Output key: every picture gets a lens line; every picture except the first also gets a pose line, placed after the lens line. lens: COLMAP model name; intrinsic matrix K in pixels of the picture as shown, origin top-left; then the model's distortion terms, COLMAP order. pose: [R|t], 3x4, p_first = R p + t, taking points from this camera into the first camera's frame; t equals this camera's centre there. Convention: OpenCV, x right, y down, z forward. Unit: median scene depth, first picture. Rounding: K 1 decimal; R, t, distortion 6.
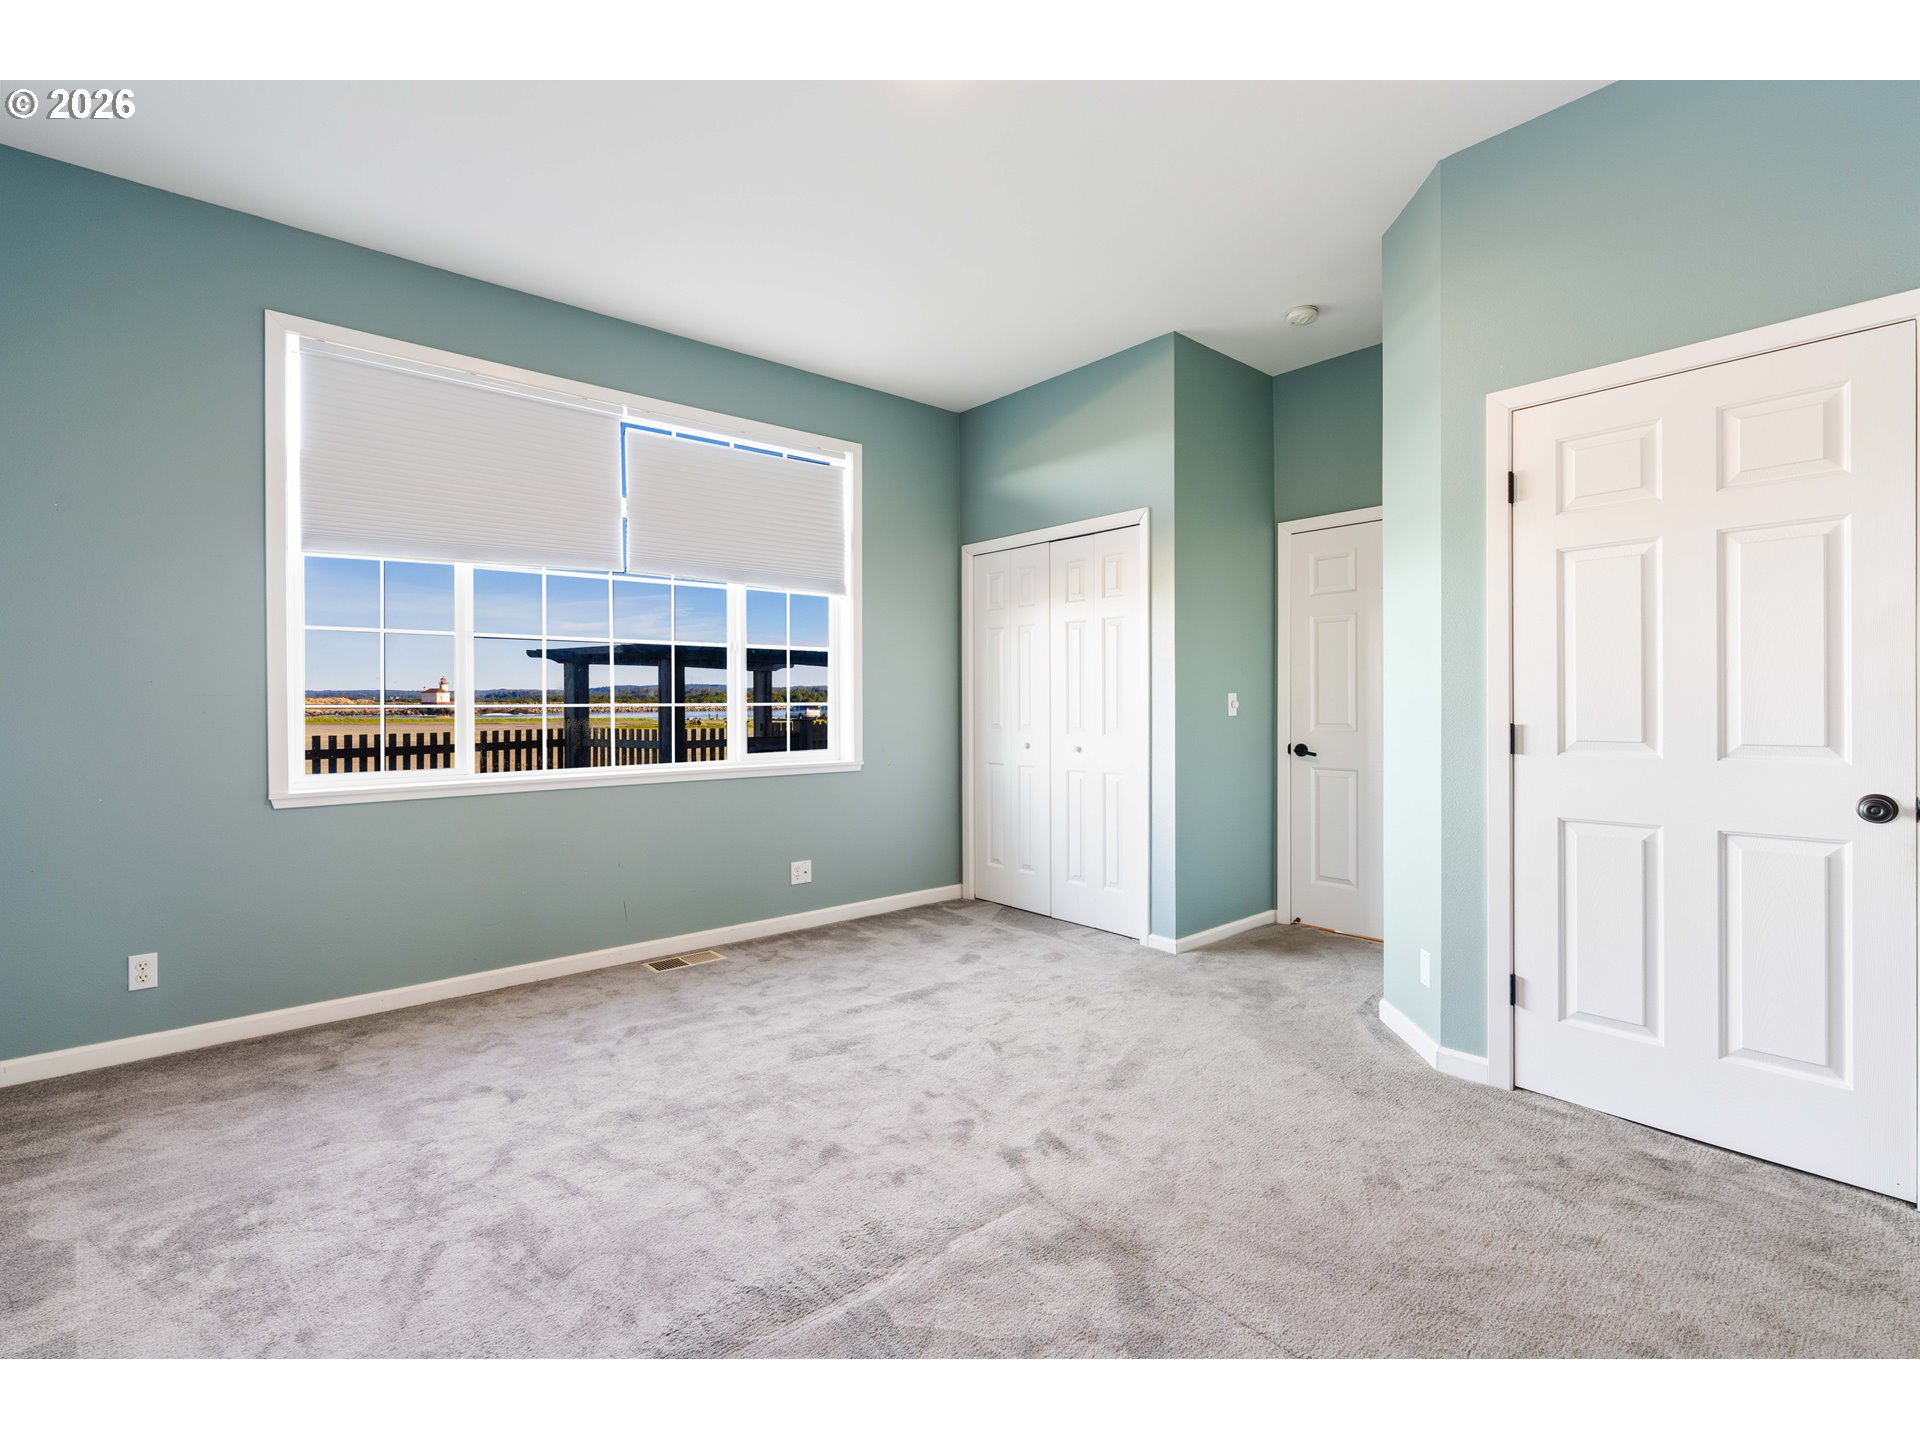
lens RADIAL K [[879.8, 0, 967.8], [0, 879.8, 707.1], [0, 0, 1]] dist [-0.007344, 0.003566]
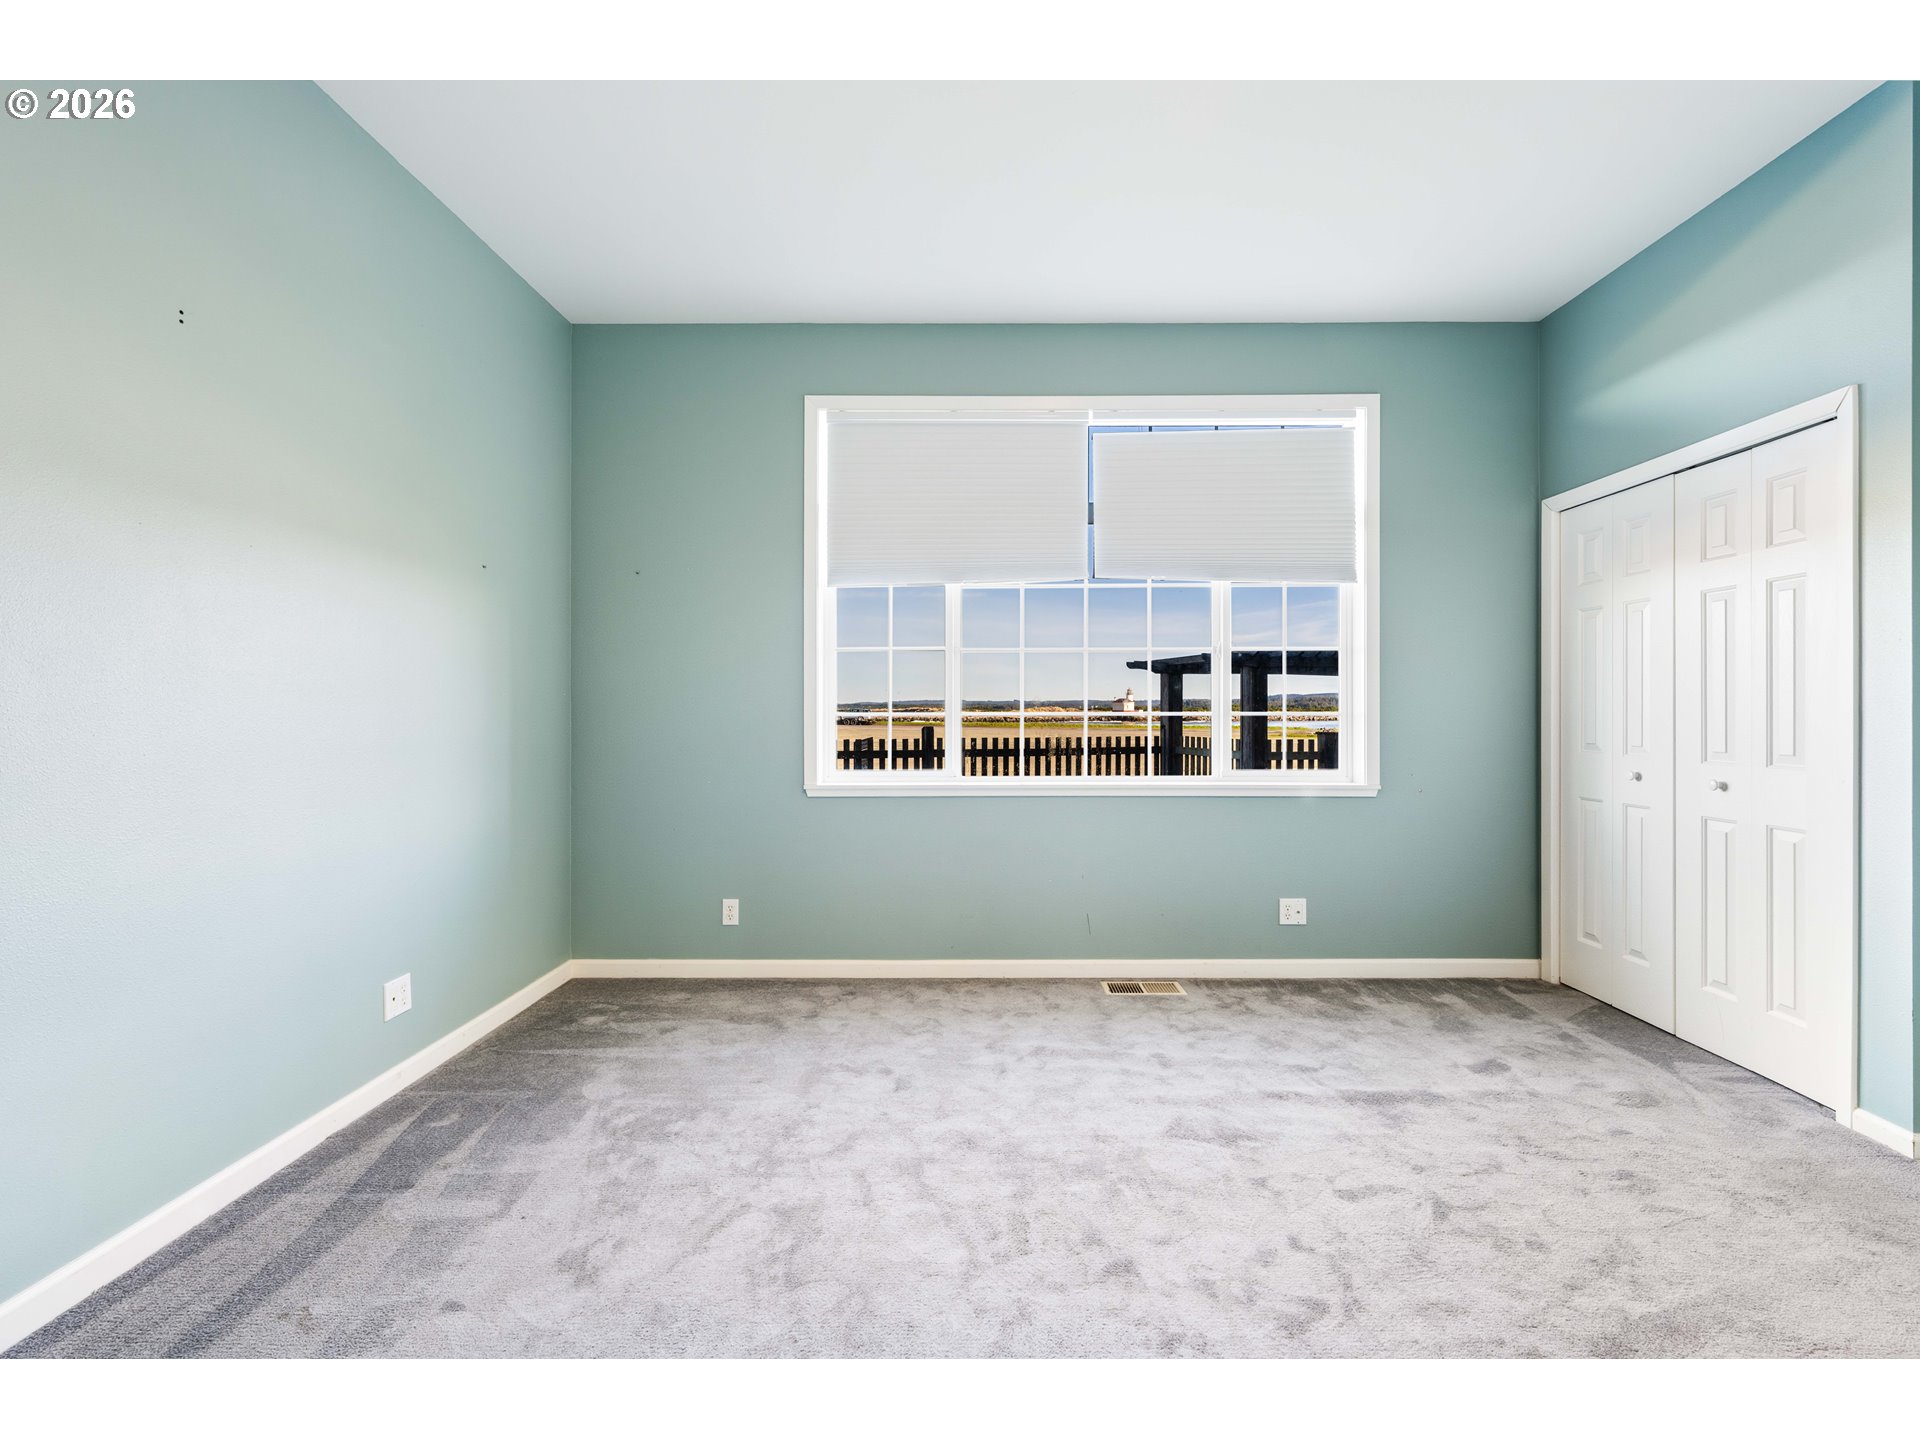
lens RADIAL K [[879.8, 0, 967.8], [0, 879.8, 707.1], [0, 0, 1]] dist [-0.007344, 0.003566]
pose [[0.747891, 0.000126, -0.663822, 0.163956], [-0.006771, 0.999949, -0.007439, -0.001914], [0.663787, 0.010059, 0.747854, 0.177742]]
